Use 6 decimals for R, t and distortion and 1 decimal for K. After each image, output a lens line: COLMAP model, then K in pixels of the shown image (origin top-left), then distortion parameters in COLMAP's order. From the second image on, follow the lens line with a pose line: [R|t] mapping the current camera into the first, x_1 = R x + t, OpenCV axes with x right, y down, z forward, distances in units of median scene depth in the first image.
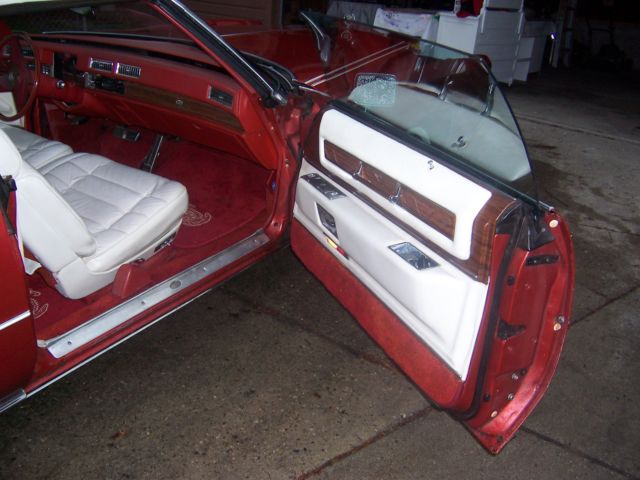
lens RADIAL K [[634.7, 0, 320.0], [0, 634.7, 240.0], [0, 0, 1]] dist [-0.159446, 0.260736]
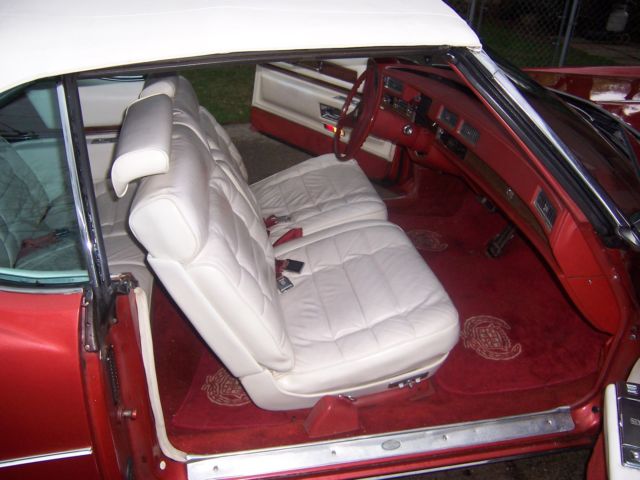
lens RADIAL K [[634.7, 0, 320.0], [0, 634.7, 240.0], [0, 0, 1]] dist [-0.159446, 0.260736]
pose [[0.709065, 0.286672, -0.644241, 0.101494], [-0.298634, 0.949734, 0.093928, -0.186340], [0.638784, 0.125791, 0.759033, 0.360664]]
